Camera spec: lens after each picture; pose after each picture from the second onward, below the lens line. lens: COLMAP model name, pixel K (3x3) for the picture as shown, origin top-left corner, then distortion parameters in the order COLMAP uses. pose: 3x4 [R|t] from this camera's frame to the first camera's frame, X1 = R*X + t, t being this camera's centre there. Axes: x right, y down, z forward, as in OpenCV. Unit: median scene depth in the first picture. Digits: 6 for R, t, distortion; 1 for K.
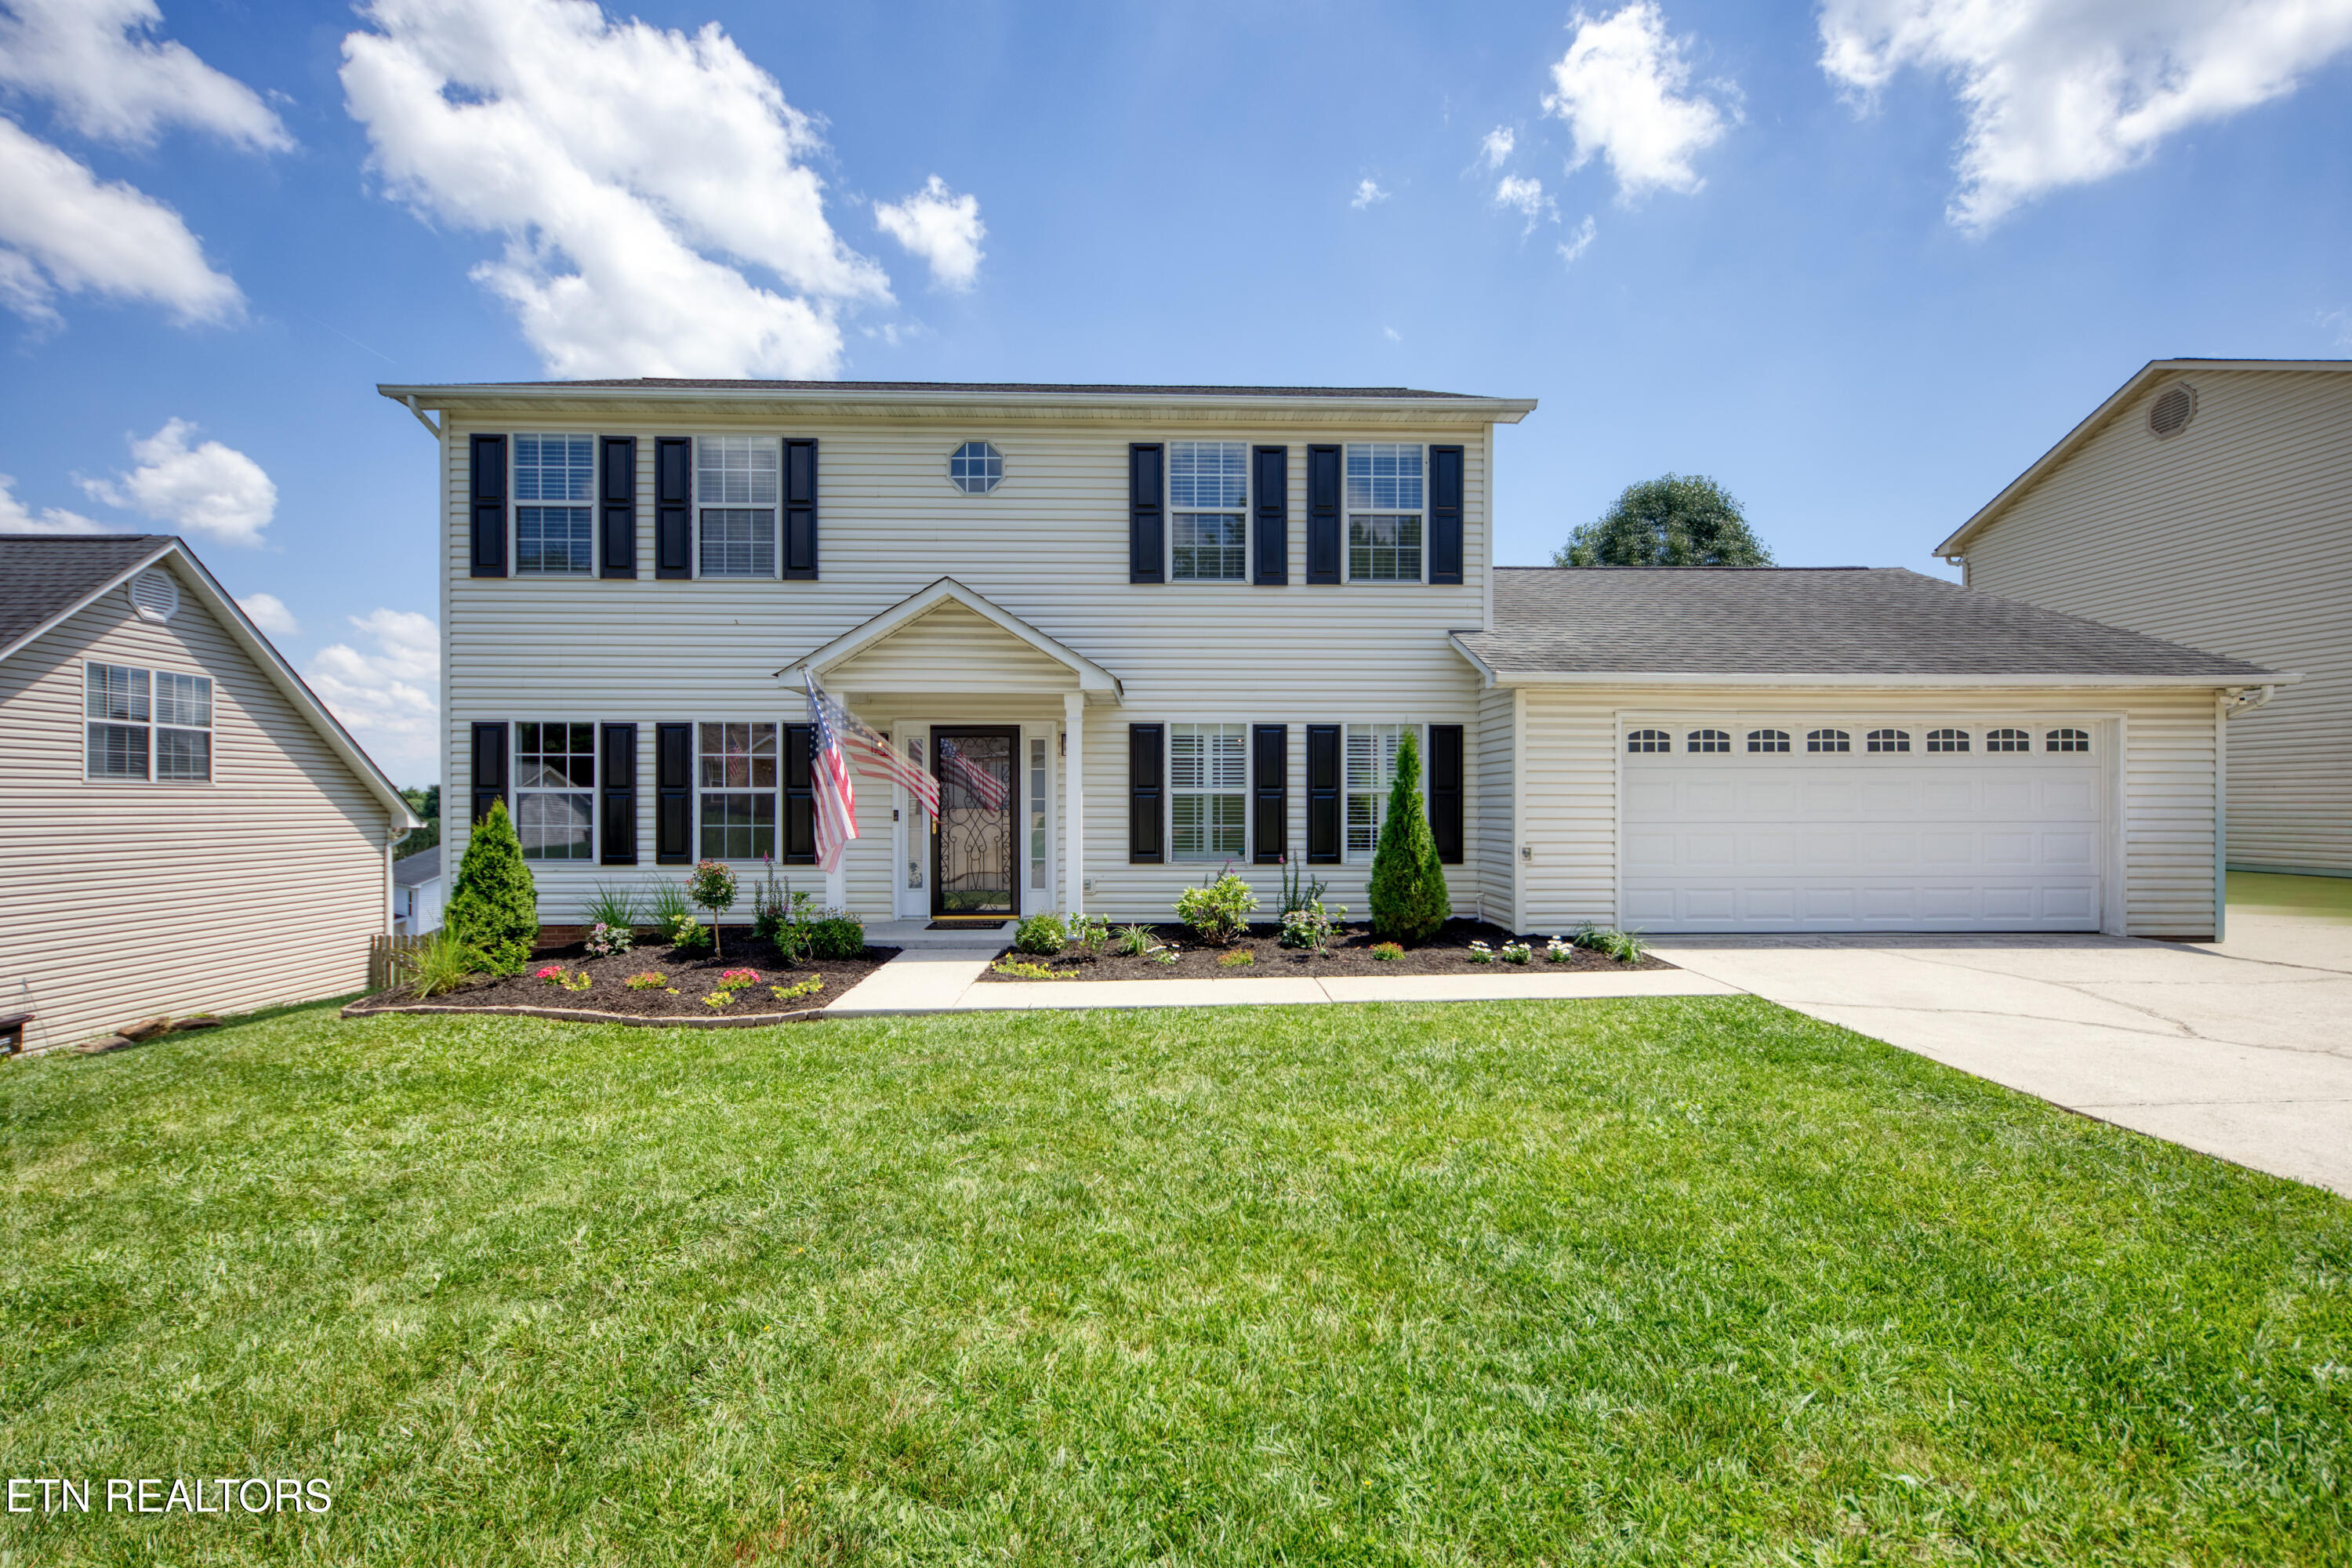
lens RADIAL K [[1106.1, 0, 1181.7], [0, 1106.1, 794.6], [0, 0, 1]] dist [0.000730, -0.000242]
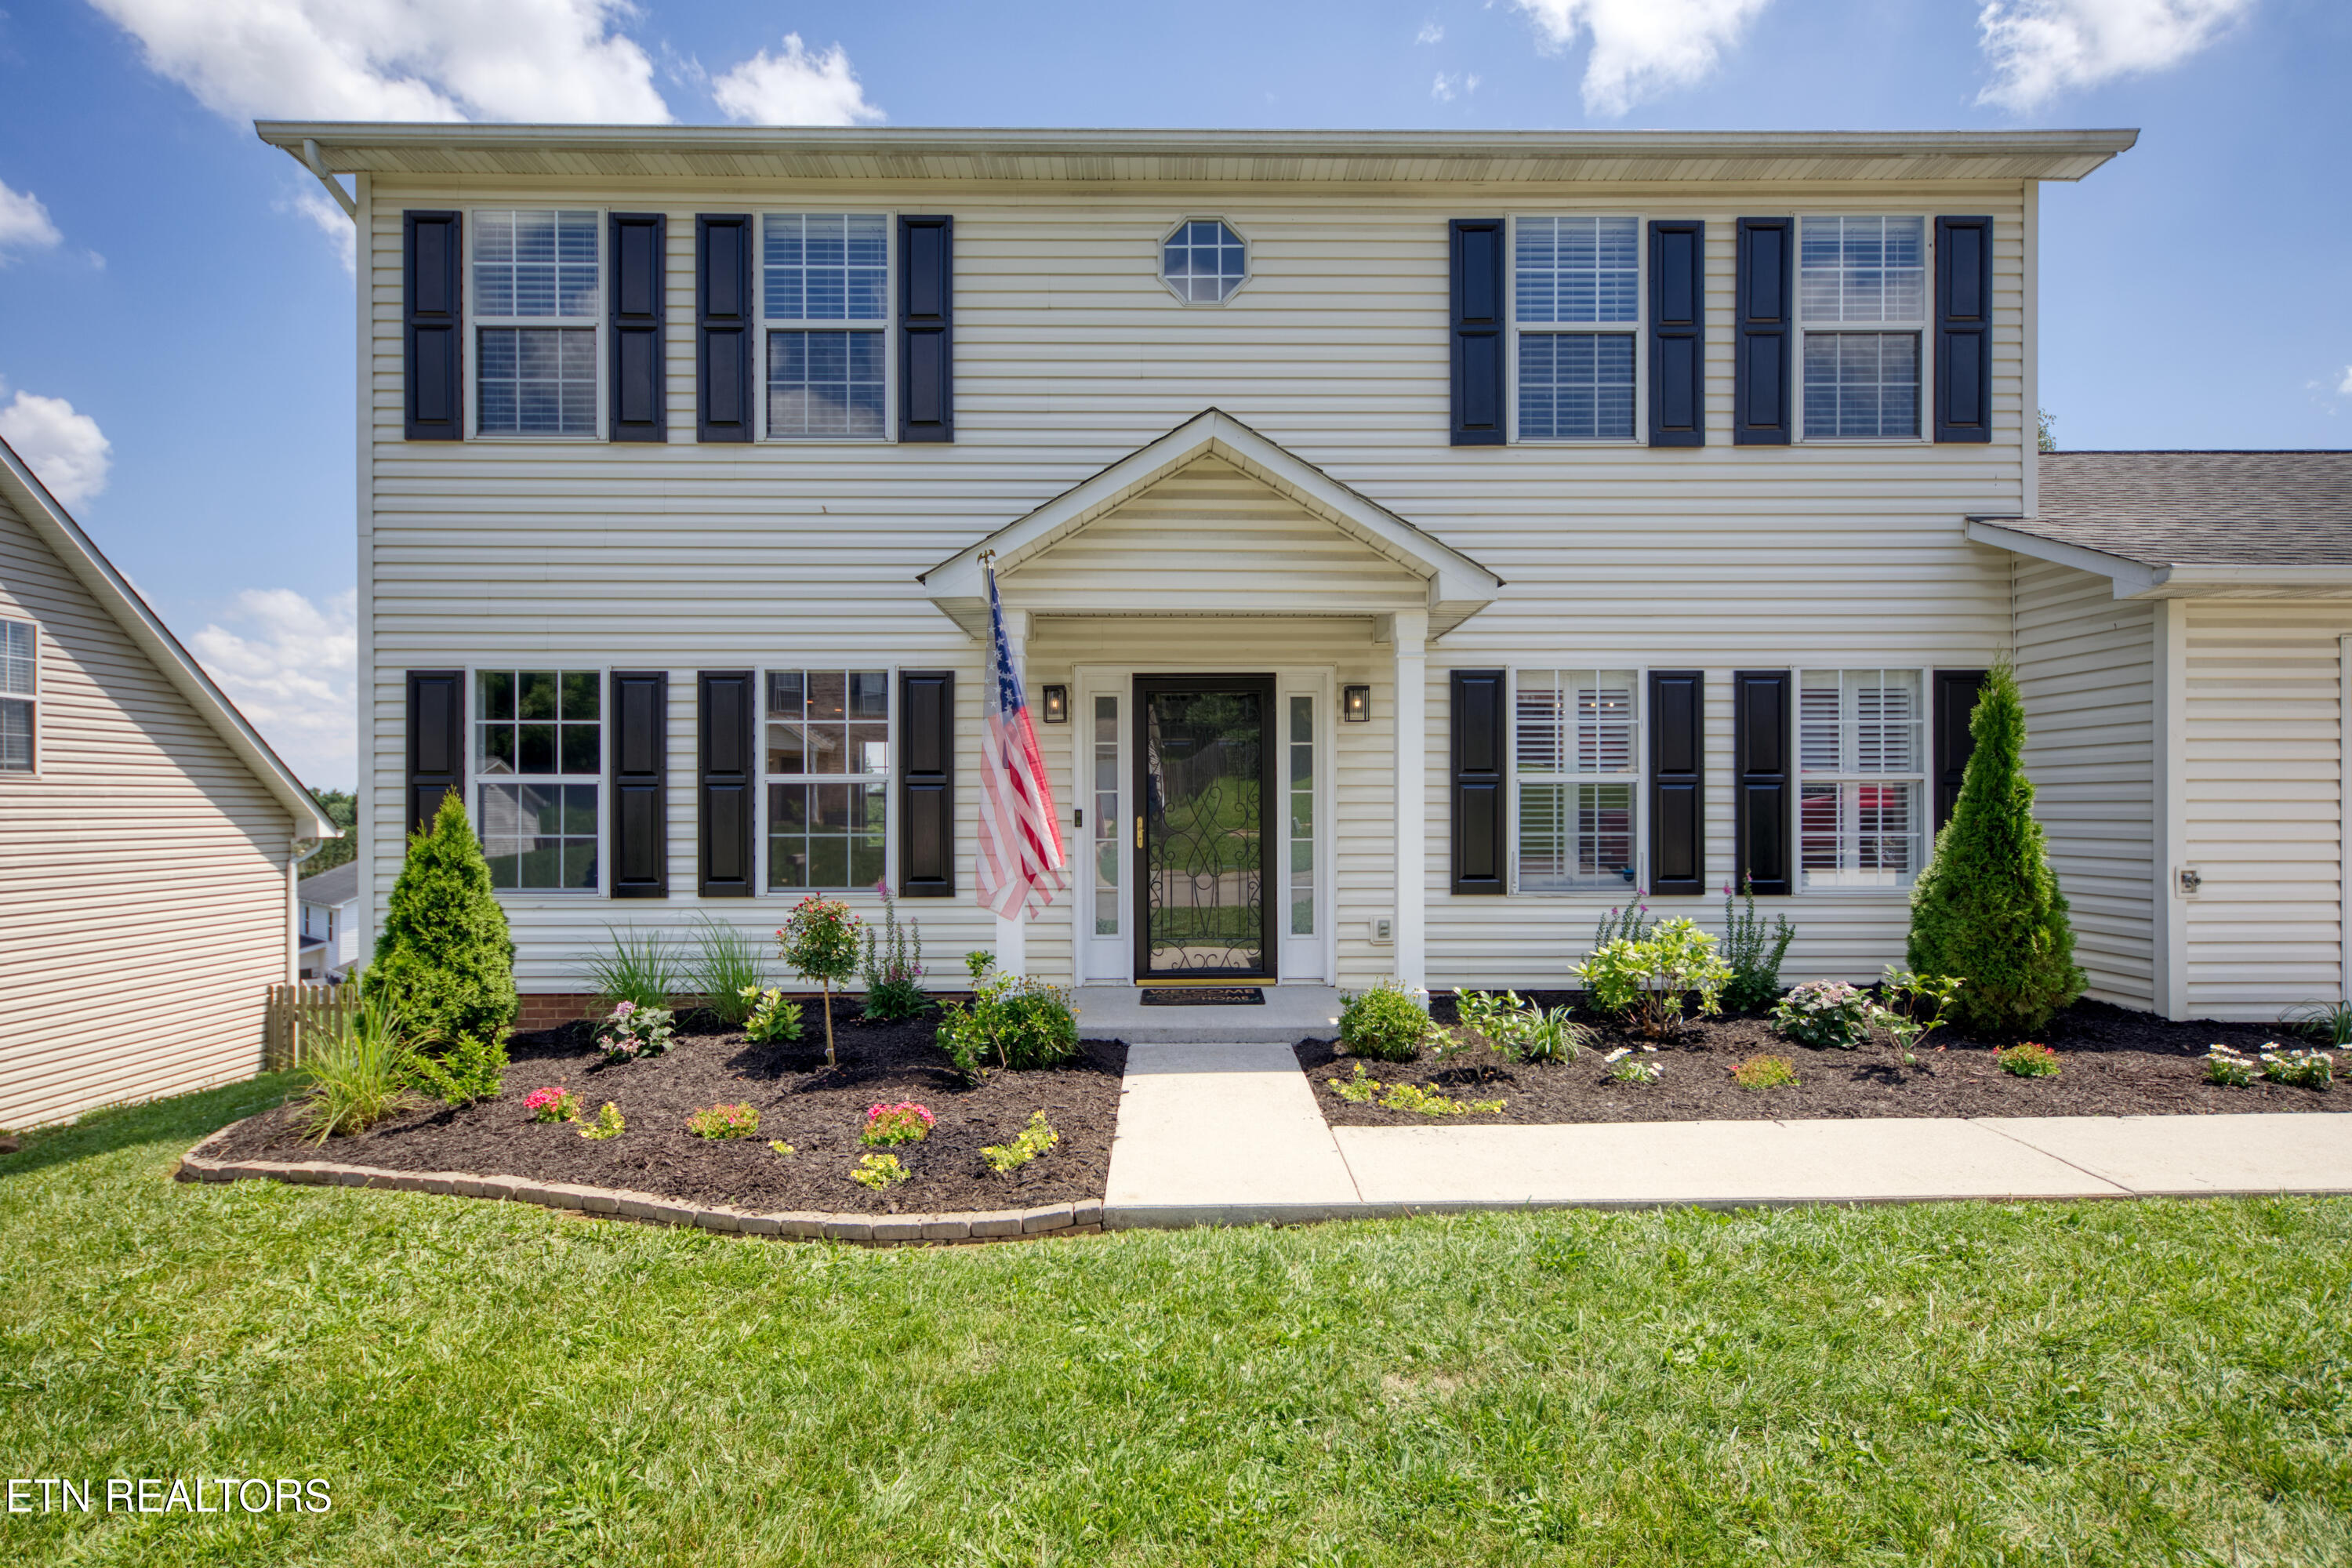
lens RADIAL K [[1263.4, 0, 1176.5], [0, 1263.4, 792.3], [0, 0, 1]] dist [0.003728, 0.002887]
pose [[0.999762, -0.002095, -0.021712, -0.187613], [0.002016, 0.999991, -0.003676, 0.006947], [0.021719, 0.003632, 0.999758, 0.288399]]
